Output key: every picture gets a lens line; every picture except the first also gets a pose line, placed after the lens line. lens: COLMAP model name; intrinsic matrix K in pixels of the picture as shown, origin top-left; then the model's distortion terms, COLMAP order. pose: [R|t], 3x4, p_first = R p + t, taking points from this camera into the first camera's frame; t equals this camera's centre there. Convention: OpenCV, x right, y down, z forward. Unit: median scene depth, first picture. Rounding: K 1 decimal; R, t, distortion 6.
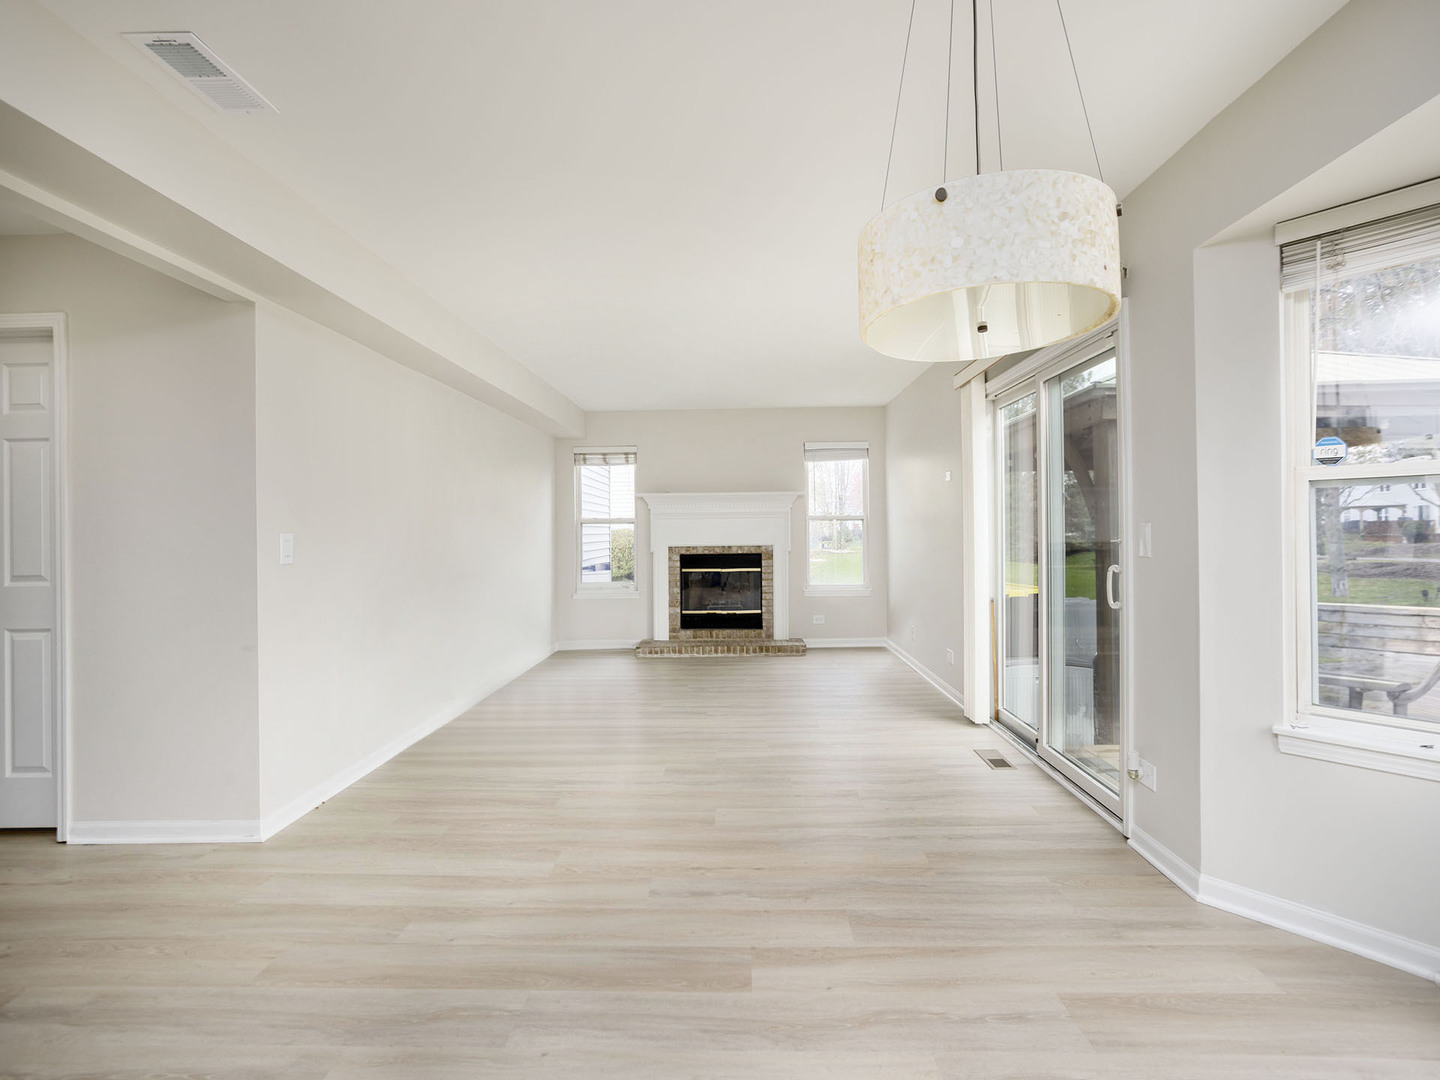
lens RADIAL K [[688.6, 0, 722.7], [0, 688.6, 533.0], [0, 0, 1]] dist [-0.022347, 0.002779]
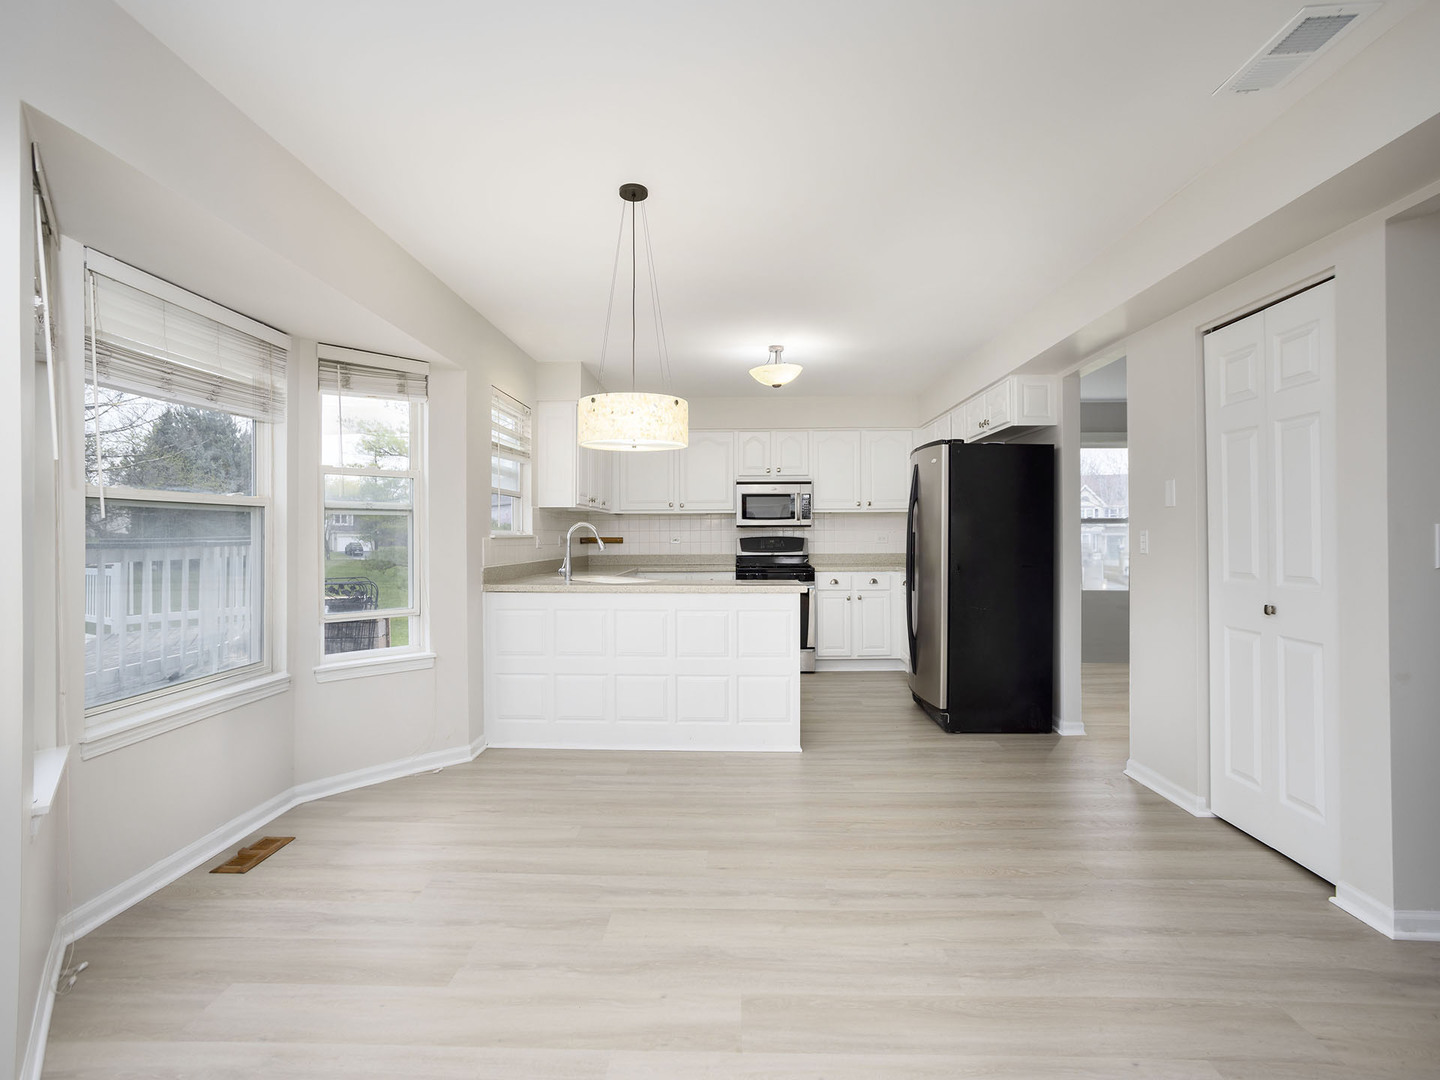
lens RADIAL K [[688.6, 0, 718.9], [0, 688.6, 535.7], [0, 0, 1]] dist [-0.022347, 0.002779]
pose [[-0.999844, 0.017563, 0.001586, 0.051691], [0.017564, 0.999846, 0.000284, 0.000909], [-0.001580, 0.000311, -0.999999, 1.660323]]
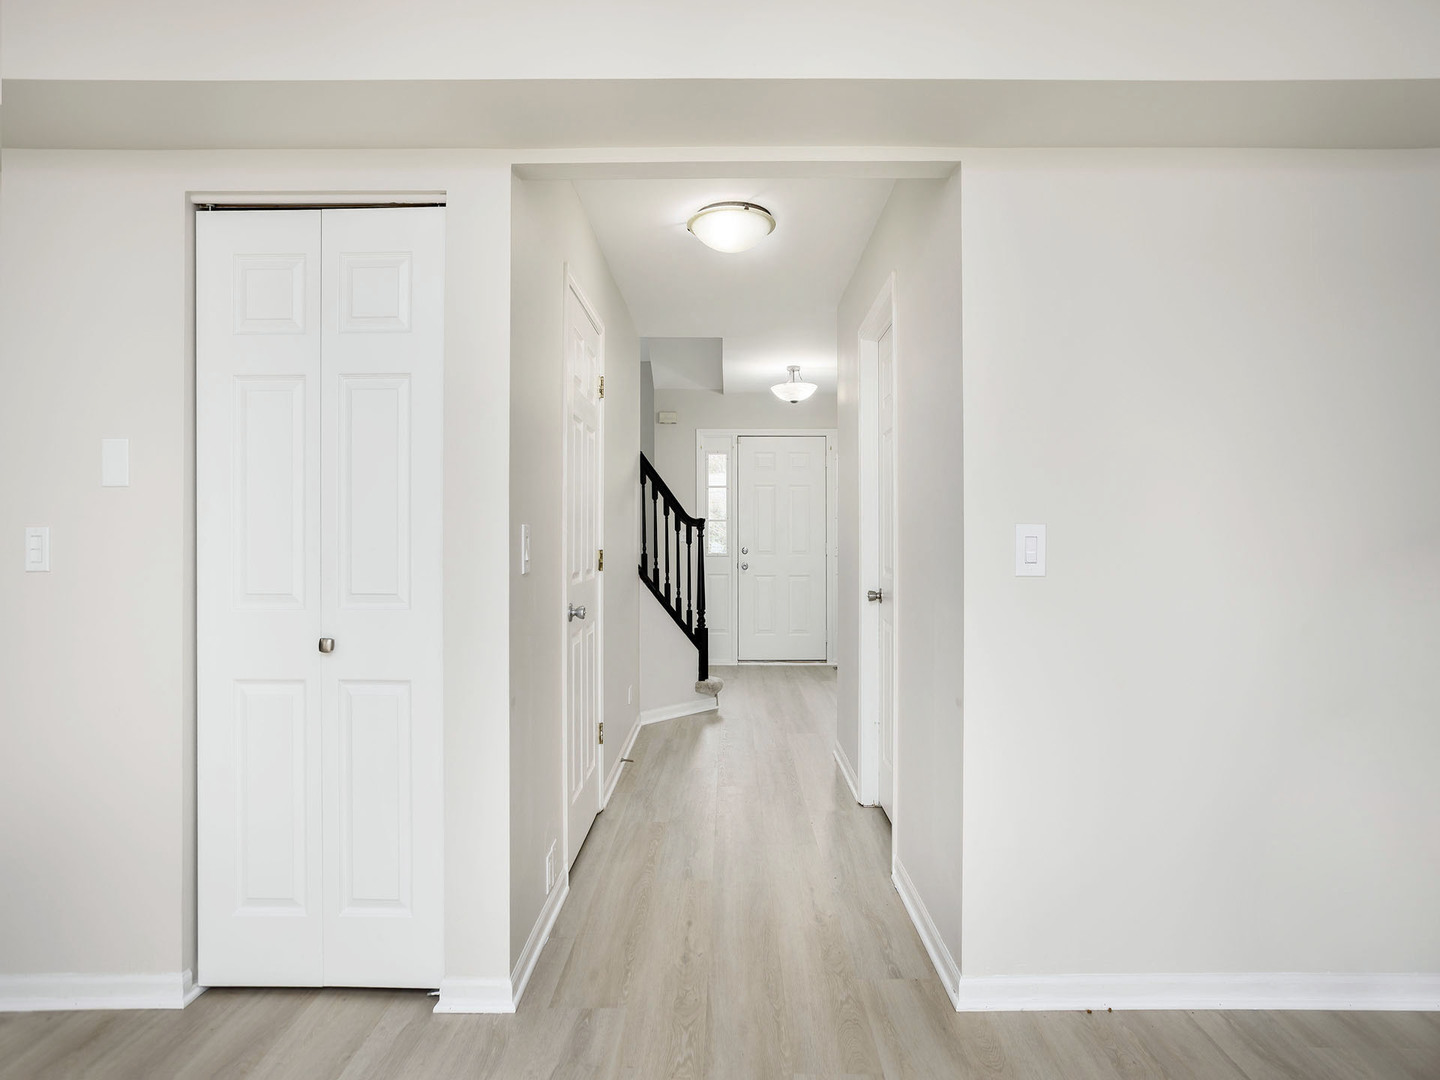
lens RADIAL K [[759.4, 0, 721.7], [0, 759.4, 530.6], [0, 0, 1]] dist [-0.004950, 0.001282]
pose [[0.021649, 0.009300, -0.999722, 0.034541], [0.000603, 0.999956, 0.009315, 0.001120], [0.999765, -0.000804, 0.021643, 1.266669]]
